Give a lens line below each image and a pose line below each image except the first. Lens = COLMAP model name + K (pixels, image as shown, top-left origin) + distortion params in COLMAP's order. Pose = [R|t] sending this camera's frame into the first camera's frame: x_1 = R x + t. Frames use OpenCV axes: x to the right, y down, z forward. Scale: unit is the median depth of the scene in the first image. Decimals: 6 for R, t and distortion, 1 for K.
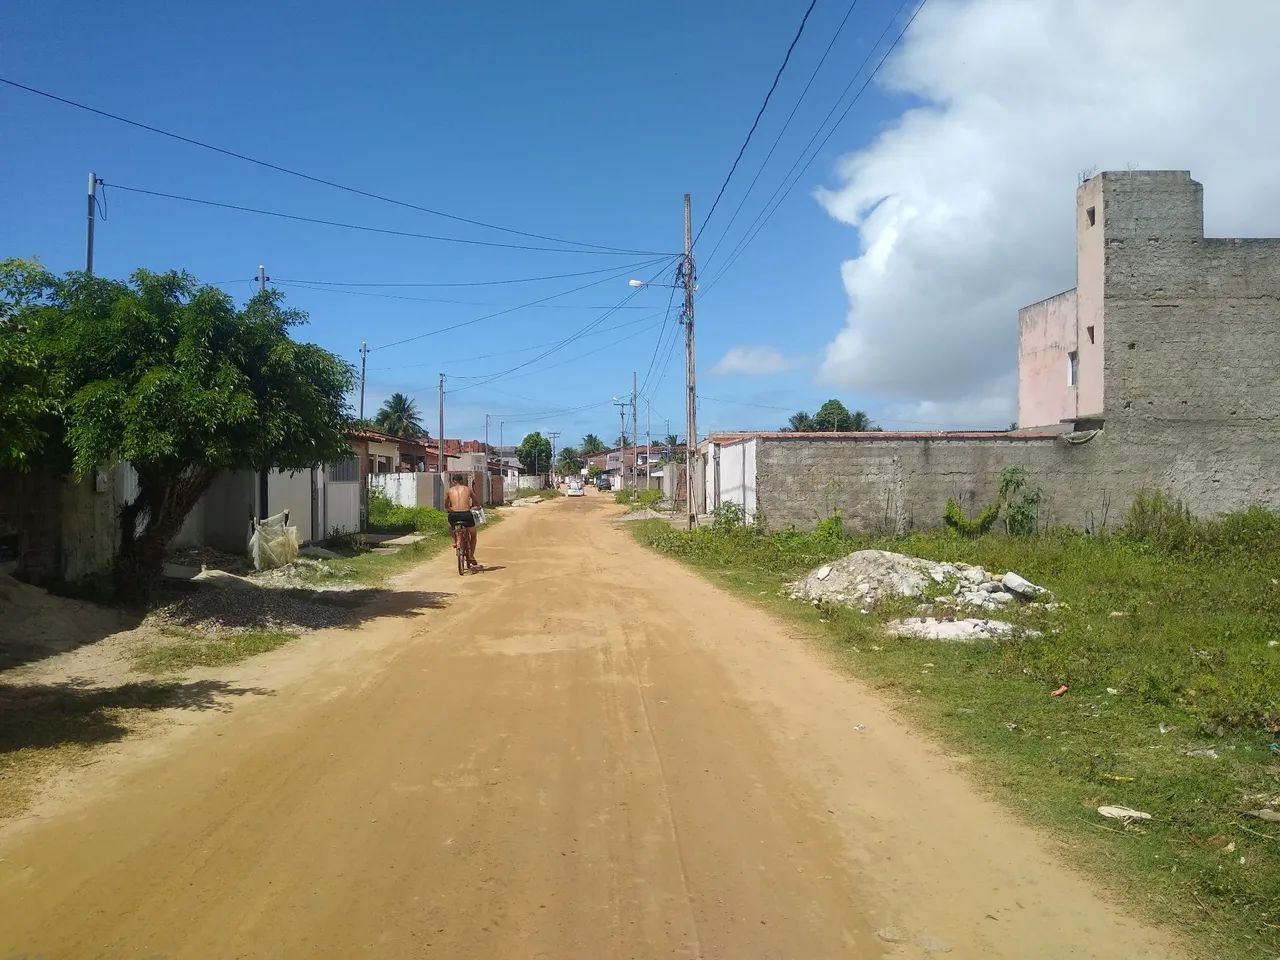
lens RADIAL K [[989.2, 0, 643.6], [0, 989.2, 490.2], [0, 0, 1]] dist [0.097039, -0.168163]
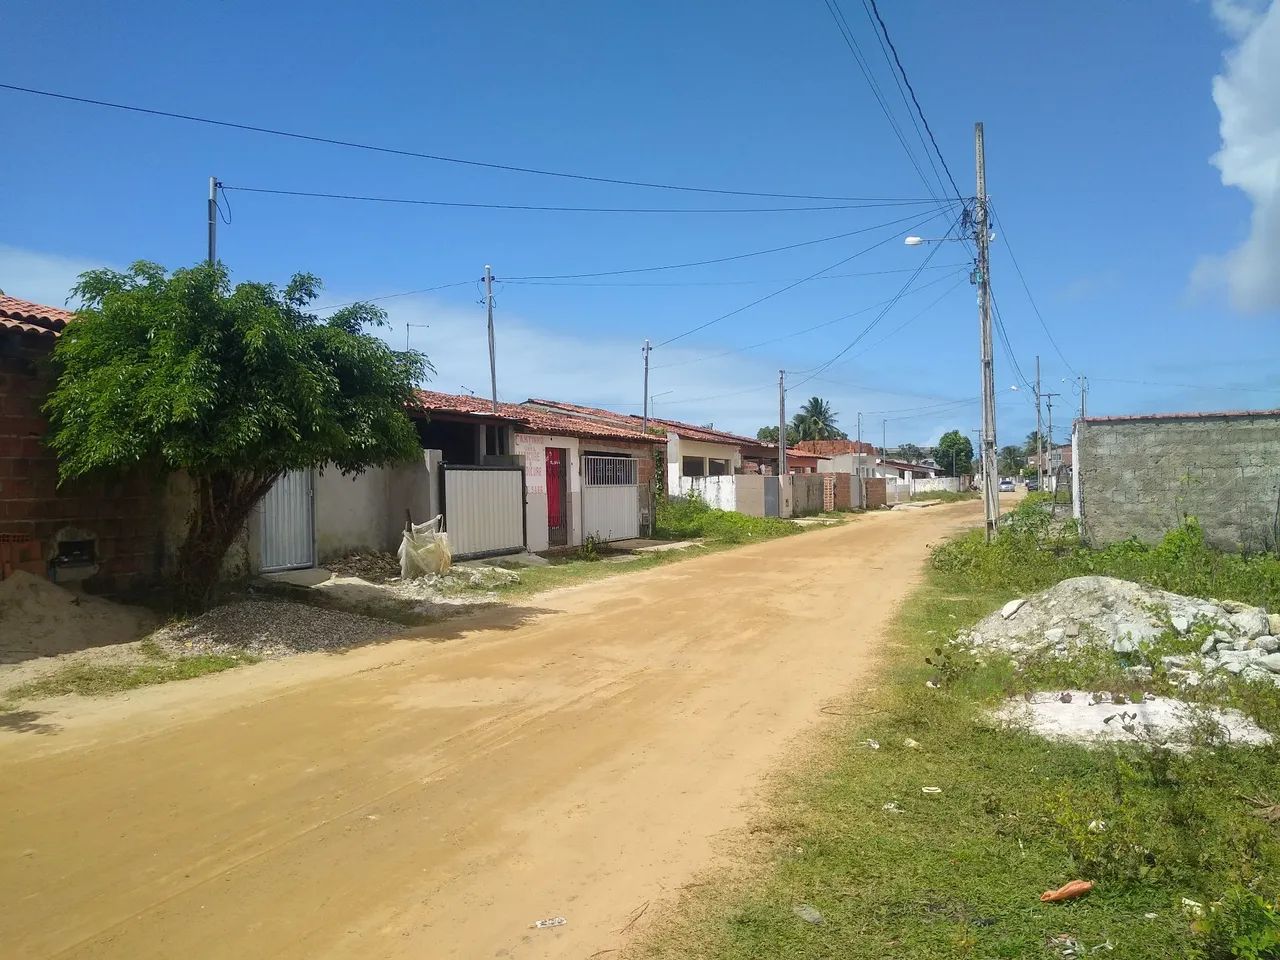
lens RADIAL K [[989.2, 0, 643.6], [0, 989.2, 490.2], [0, 0, 1]] dist [0.097039, -0.168163]
pose [[0.904164, -0.009614, -0.427077, 0.141741], [0.008059, 0.999953, -0.005450, 0.001981], [0.427109, 0.001486, 0.904199, 0.152425]]
